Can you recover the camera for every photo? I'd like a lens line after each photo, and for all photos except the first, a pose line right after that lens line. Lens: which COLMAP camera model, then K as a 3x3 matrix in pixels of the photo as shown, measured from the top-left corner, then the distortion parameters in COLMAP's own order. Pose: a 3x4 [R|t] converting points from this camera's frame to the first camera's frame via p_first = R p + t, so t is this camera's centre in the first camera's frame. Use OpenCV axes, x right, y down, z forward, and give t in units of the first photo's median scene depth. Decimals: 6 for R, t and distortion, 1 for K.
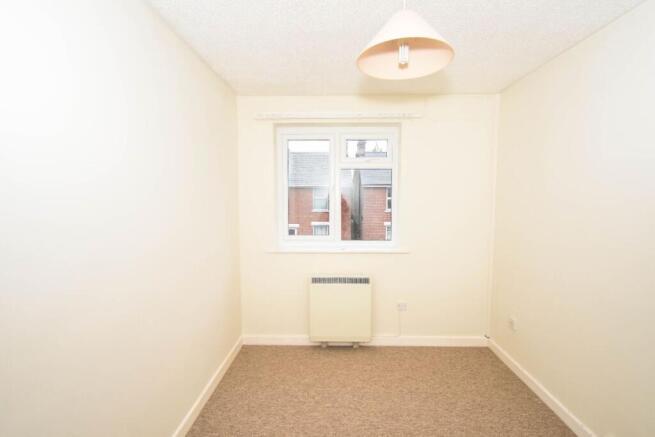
lens RADIAL K [[319.7, 0, 327.1], [0, 319.7, 222.6], [0, 0, 1]] dist [0.002562, -0.002379]
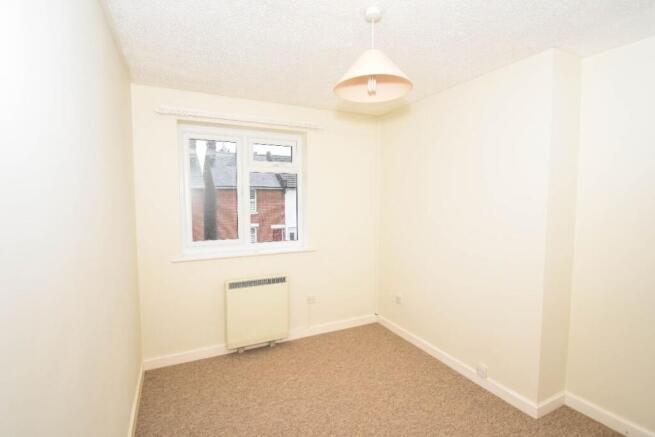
lens RADIAL K [[319.7, 0, 324.4], [0, 319.7, 219.6], [0, 0, 1]] dist [0.002562, -0.002379]
pose [[0.887481, -0.030104, 0.459860, -0.231147], [0.037594, 0.999268, -0.007138, -0.002156], [-0.459308, 0.023623, 0.887963, 0.000589]]
